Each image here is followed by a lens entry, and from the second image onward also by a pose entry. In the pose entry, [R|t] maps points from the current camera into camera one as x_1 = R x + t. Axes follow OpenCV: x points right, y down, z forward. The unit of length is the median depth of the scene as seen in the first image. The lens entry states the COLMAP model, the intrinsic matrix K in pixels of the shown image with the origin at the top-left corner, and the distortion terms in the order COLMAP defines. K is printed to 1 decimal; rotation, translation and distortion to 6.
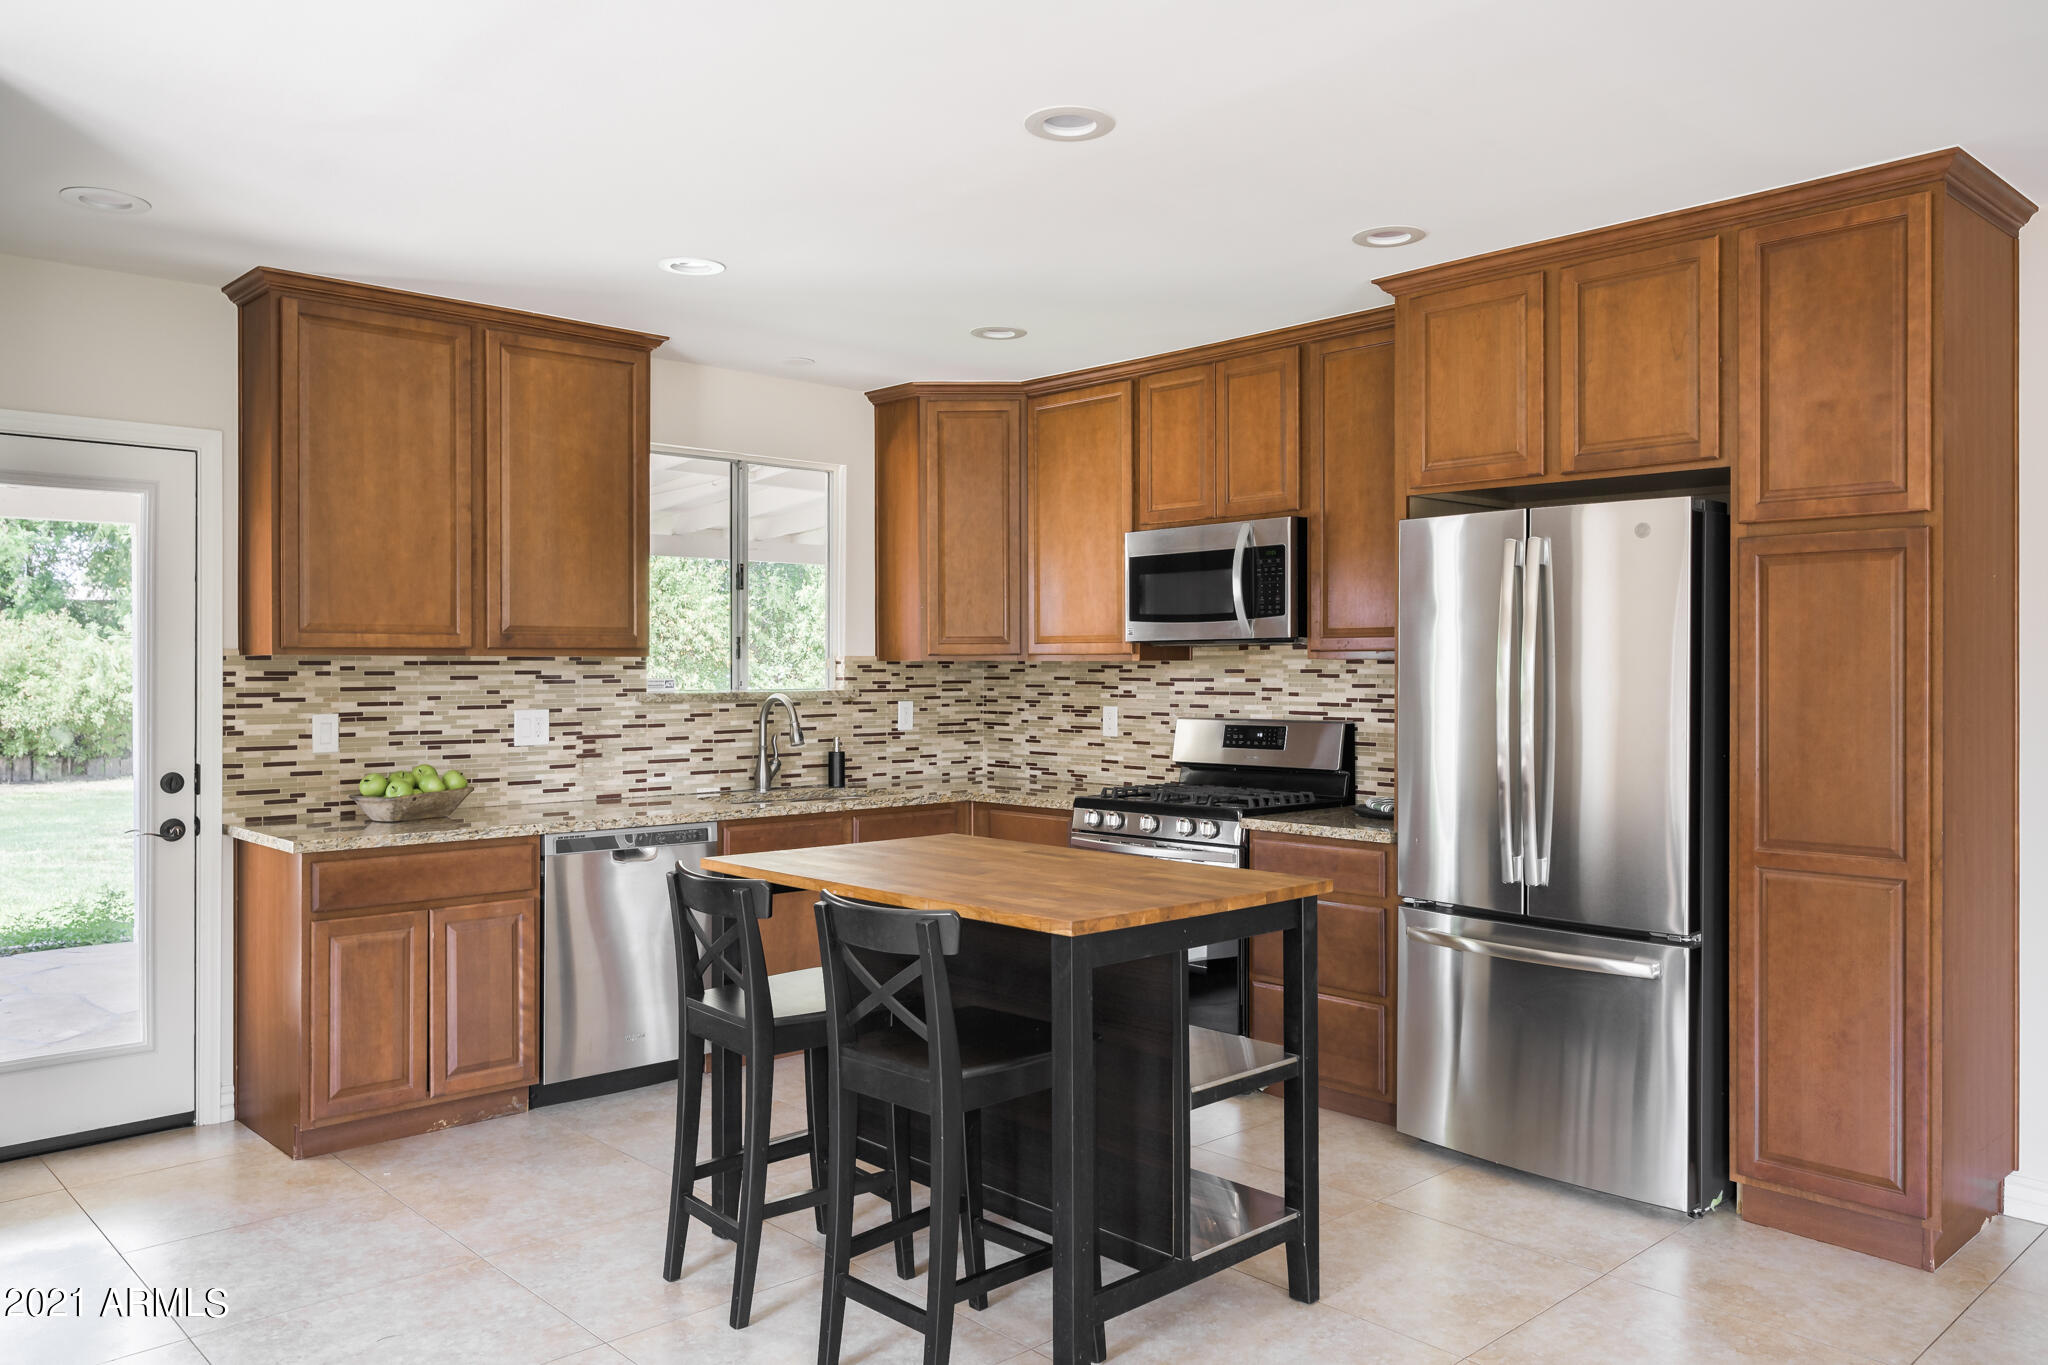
lens RADIAL K [[1492.2, 0, 1024.0], [0, 1492.2, 682.5], [0, 0, 1]] dist [0.001258, -0.000928]
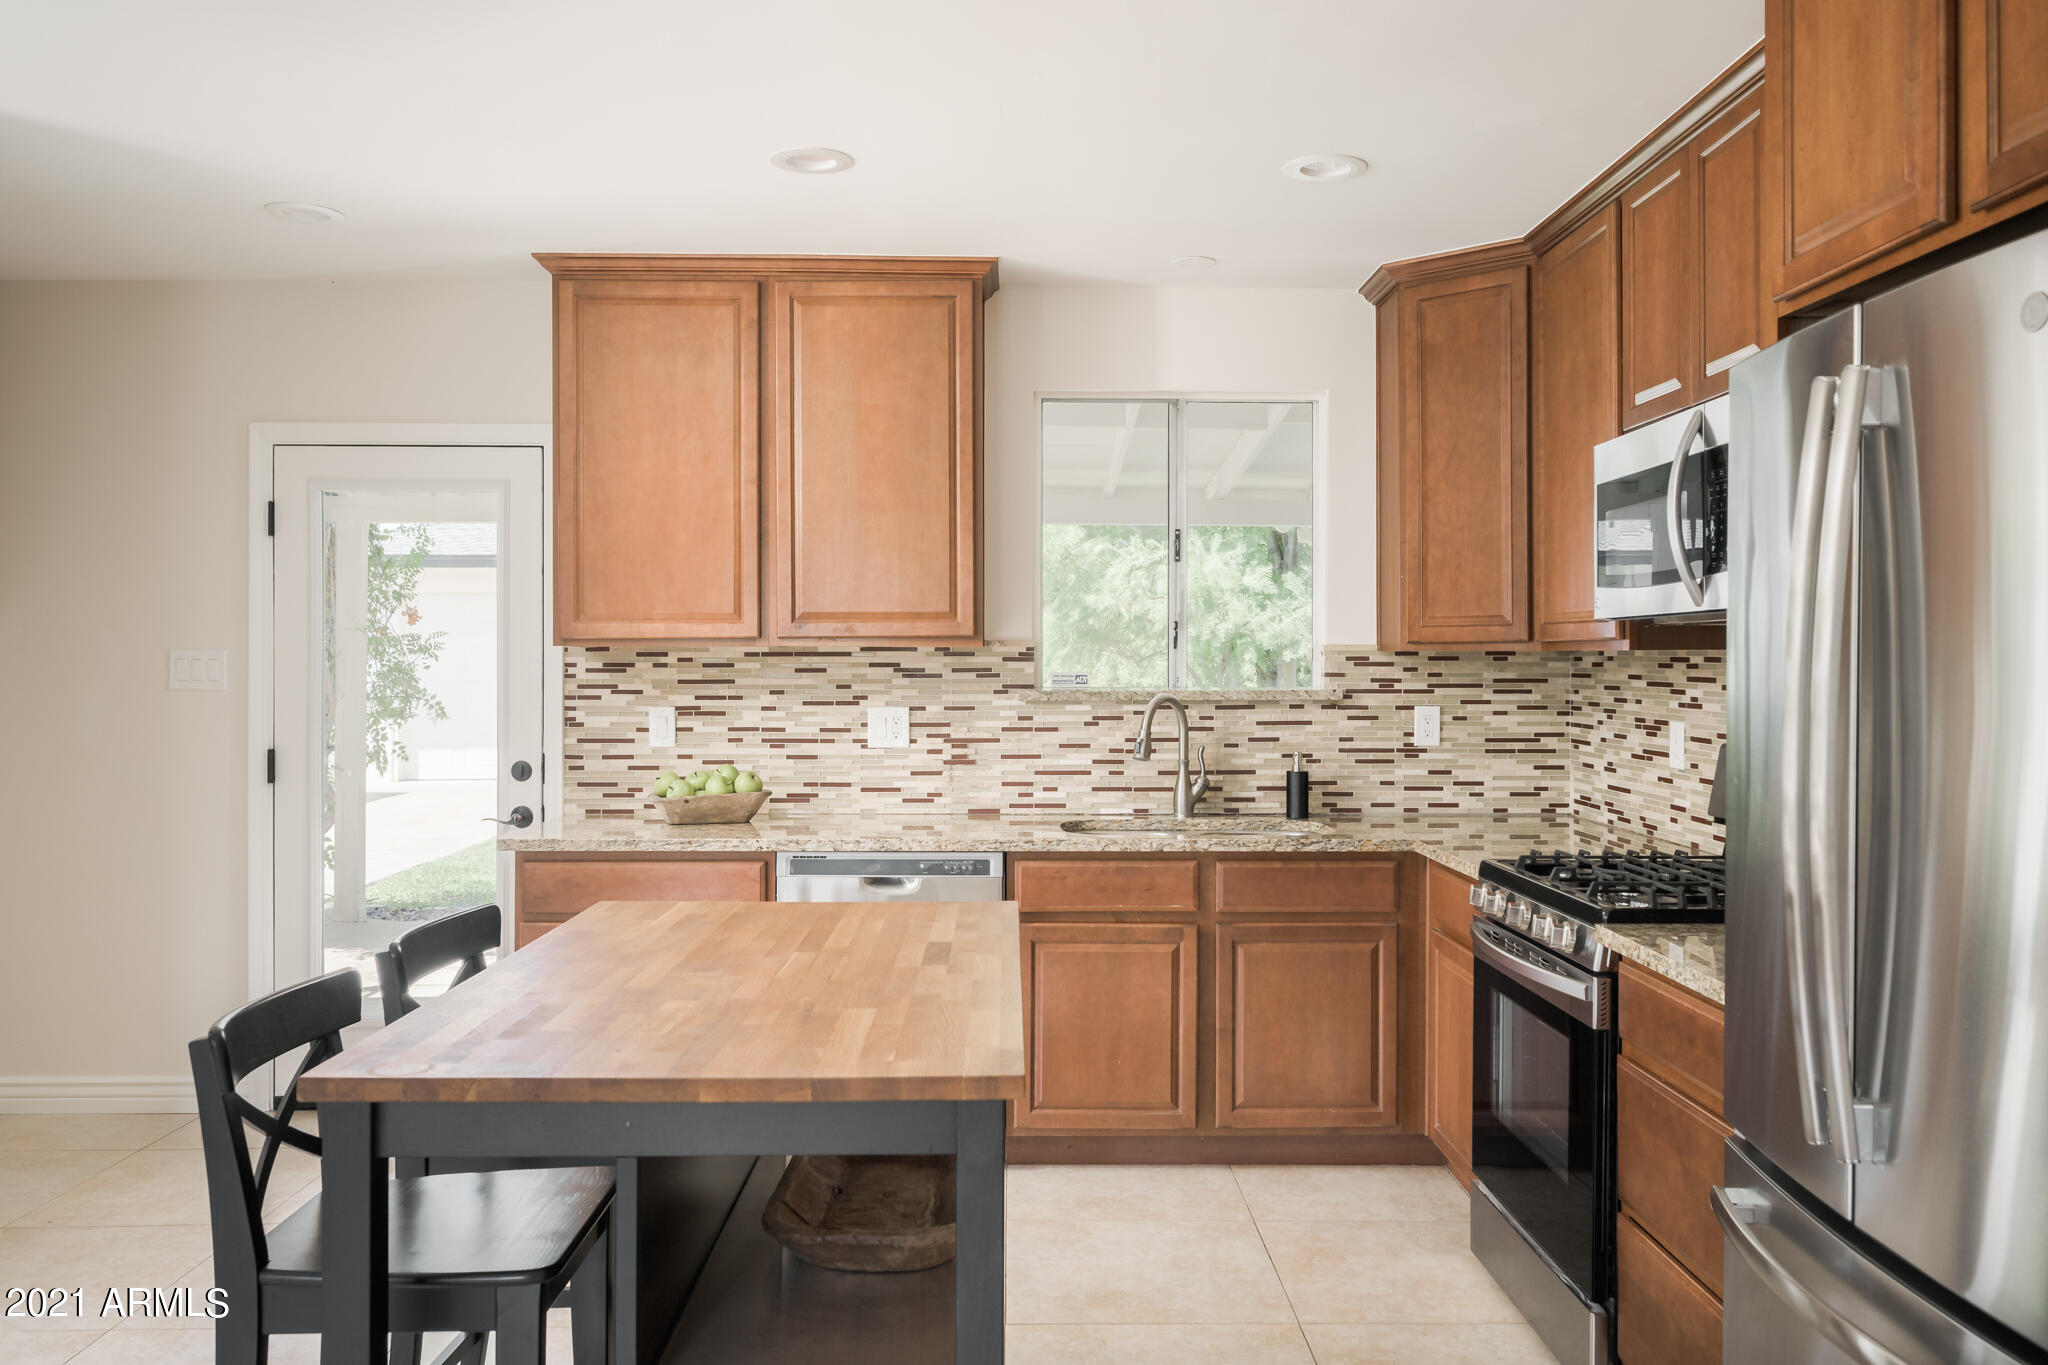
lens RADIAL K [[1560.6, 0, 1024.0], [0, 1560.6, 682.5], [0, 0, 1]] dist [-0.005001, -0.002277]
pose [[0.741291, 0.011940, -0.671078, 0.340629], [-0.008108, 0.999928, 0.008835, -0.005076], [0.671135, -0.001108, 0.741334, 0.361933]]
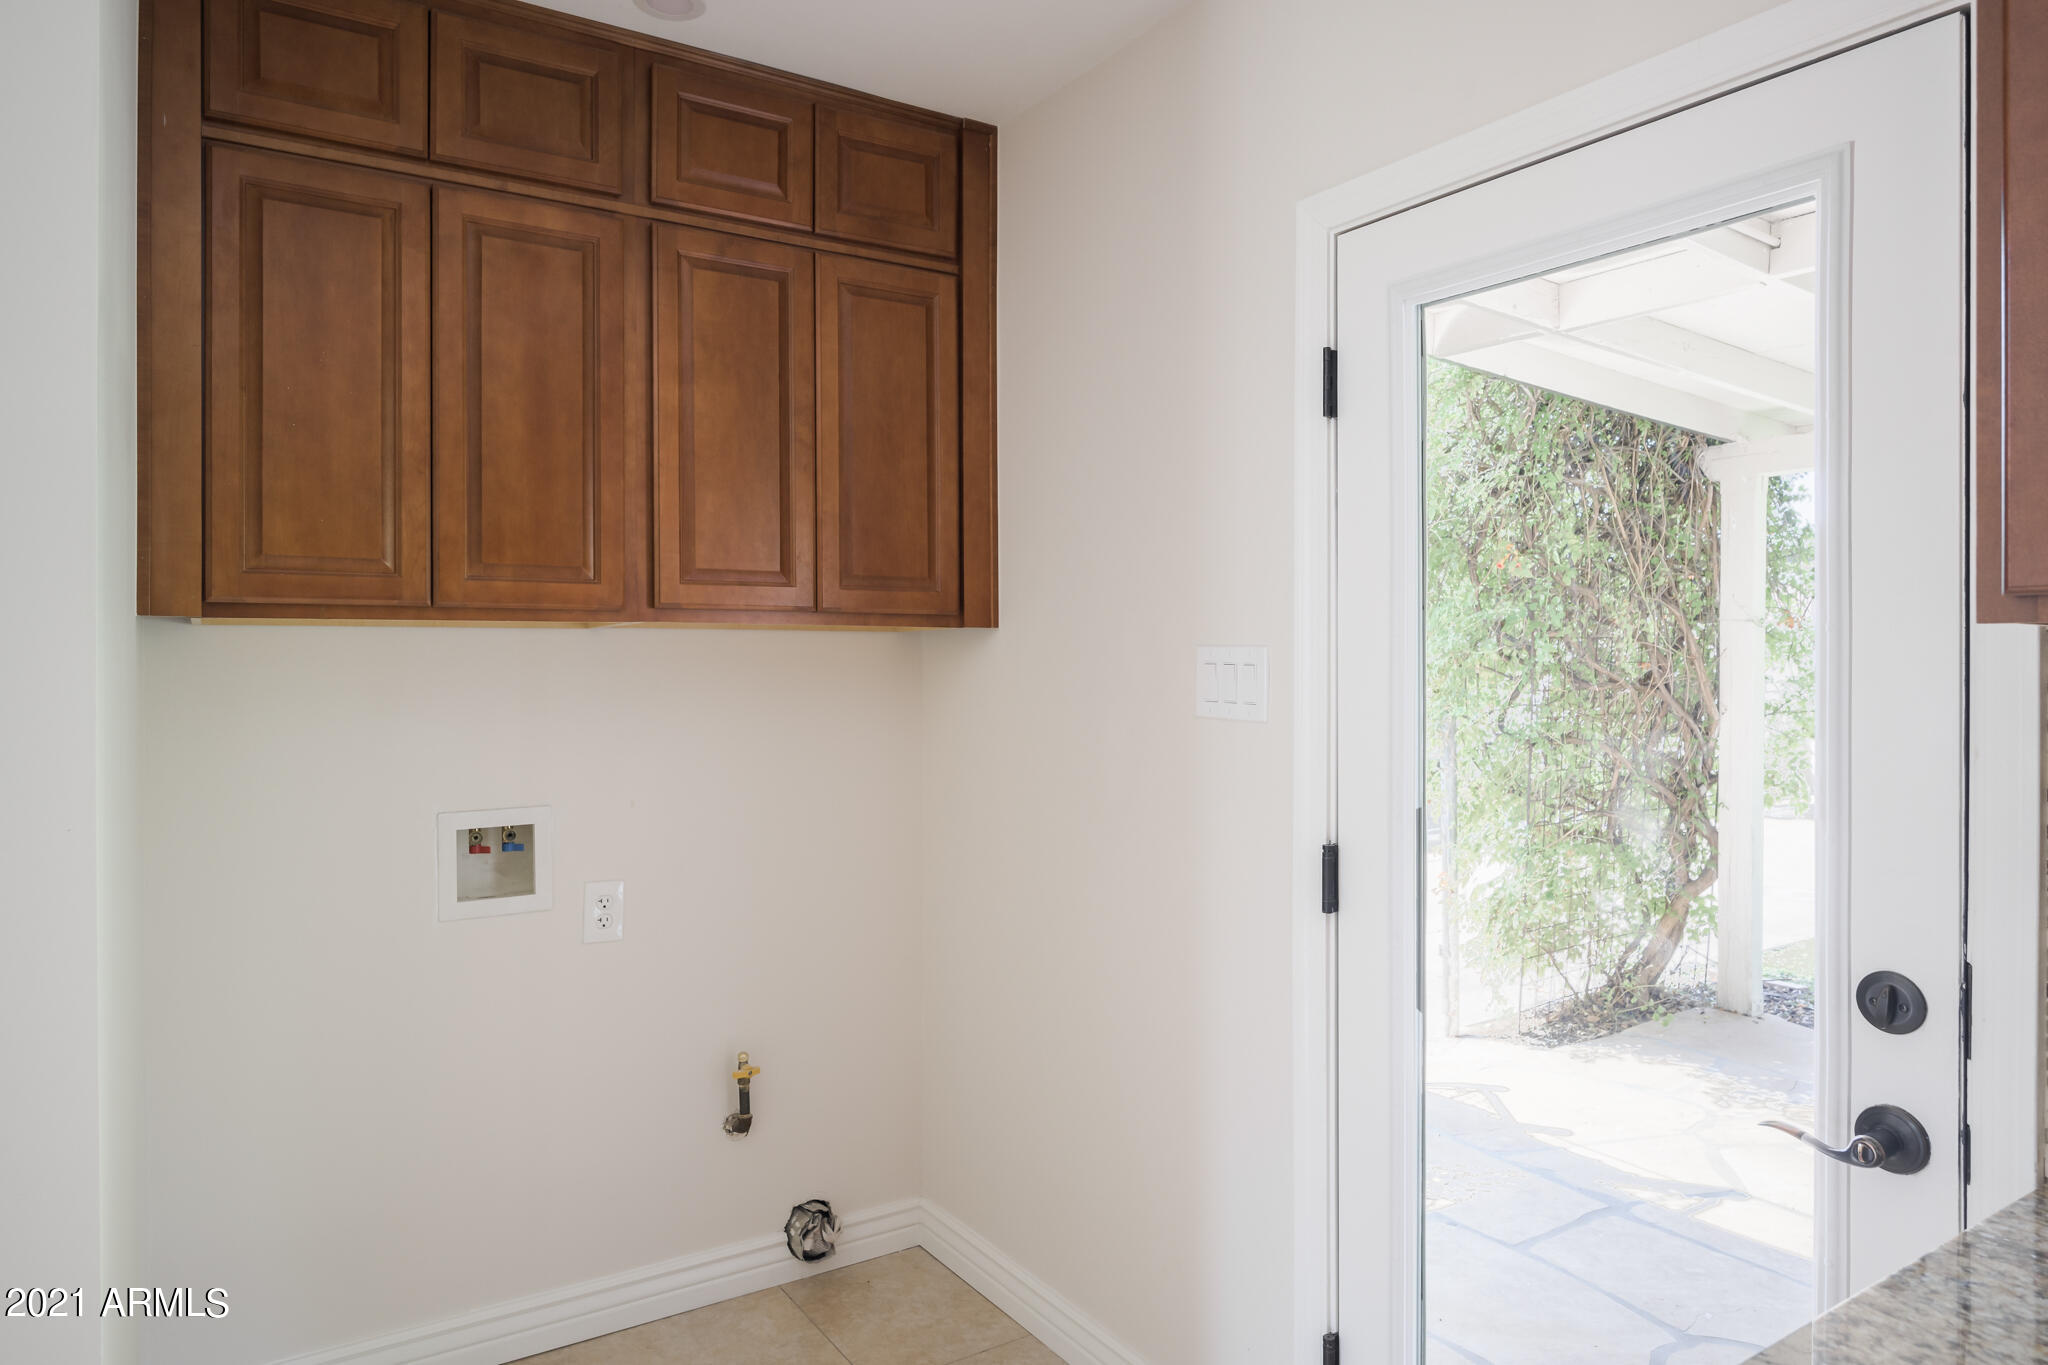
lens RADIAL K [[1252.9, 0, 1024.0], [0, 1252.9, 682.5], [0, 0, 1]] dist [-0.000551, -0.000215]
pose [[-0.165406, 0.017564, -0.986069, -0.214905], [-0.000378, 0.999840, 0.017872, -0.008554], [0.986225, 0.003329, -0.165373, 0.710152]]
